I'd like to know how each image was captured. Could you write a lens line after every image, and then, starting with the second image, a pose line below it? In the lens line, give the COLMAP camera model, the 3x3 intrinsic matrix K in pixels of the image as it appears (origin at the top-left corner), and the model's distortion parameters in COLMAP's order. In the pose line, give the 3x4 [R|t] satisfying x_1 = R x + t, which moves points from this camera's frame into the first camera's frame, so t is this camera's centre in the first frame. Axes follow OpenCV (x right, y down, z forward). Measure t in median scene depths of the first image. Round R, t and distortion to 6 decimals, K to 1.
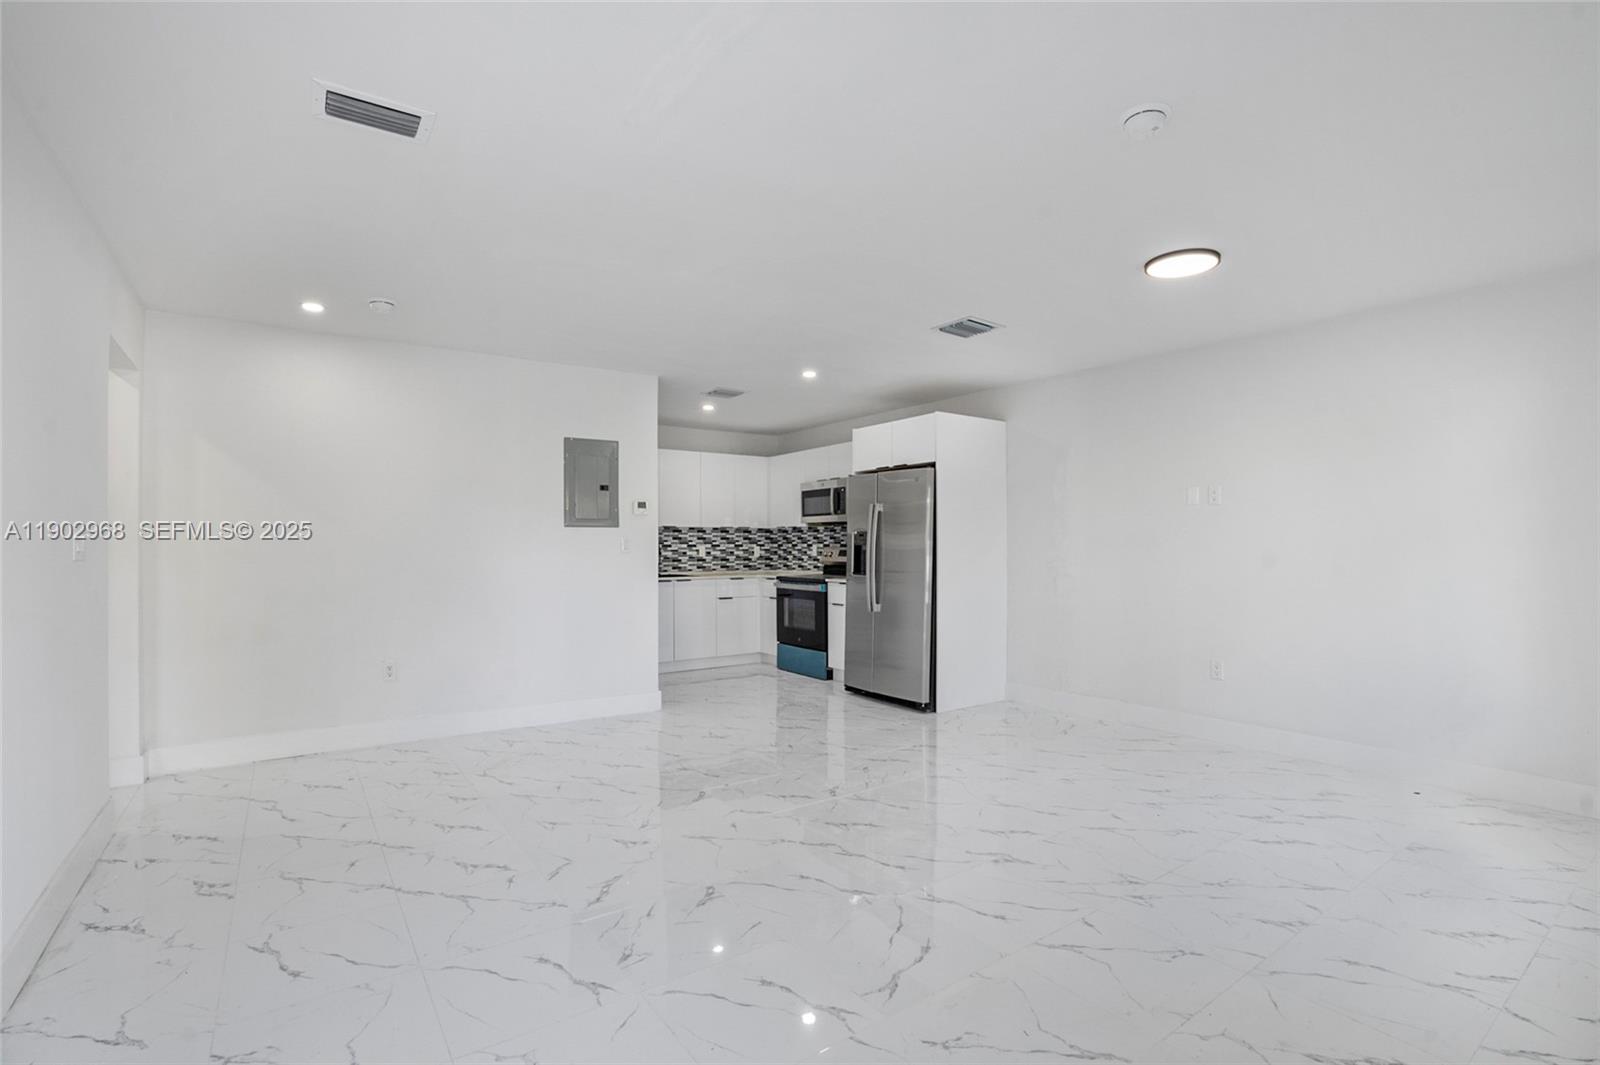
lens RADIAL K [[754.8, 0, 800.0], [0, 754.8, 532.5], [0, 0, 1]] dist [-0.000394, 0.000070]
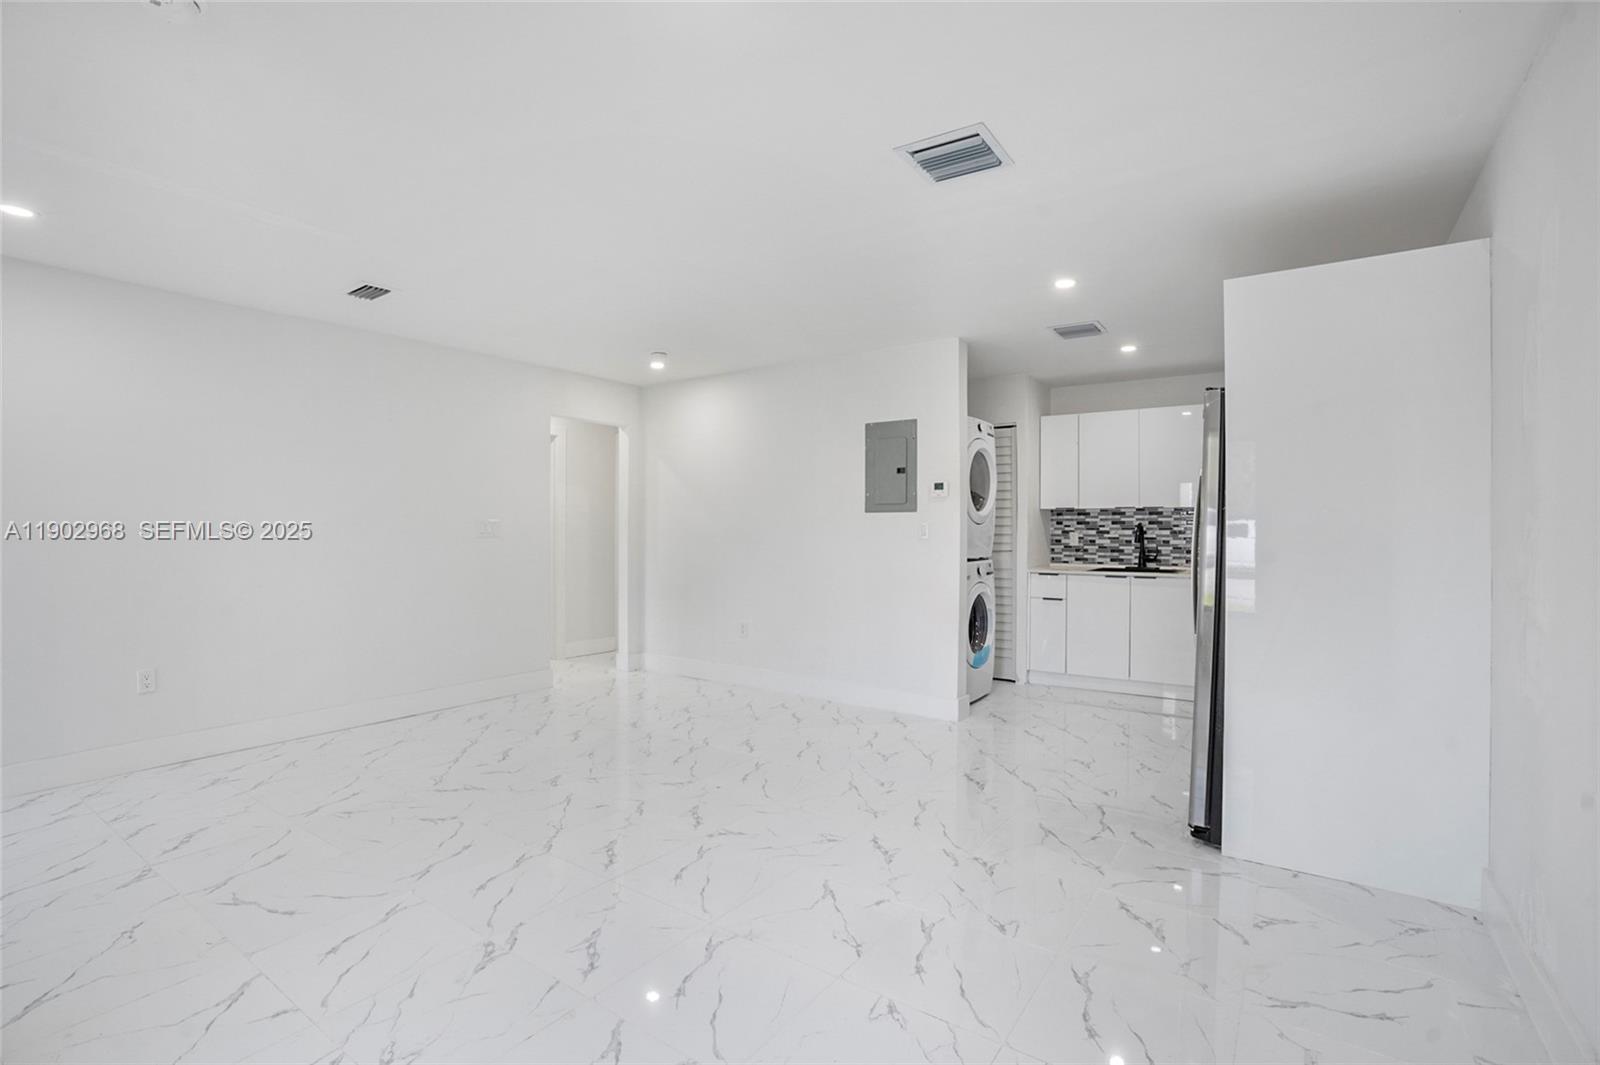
lens RADIAL K [[730.7, 0, 803.4], [0, 730.7, 524.4], [0, 0, 1]] dist [-0.000205, 0.000120]
pose [[0.352181, -0.003210, -0.935926, 0.556544], [0.010540, 0.999944, 0.000537, 0.007370], [0.935873, -0.010054, 0.352195, 0.549749]]
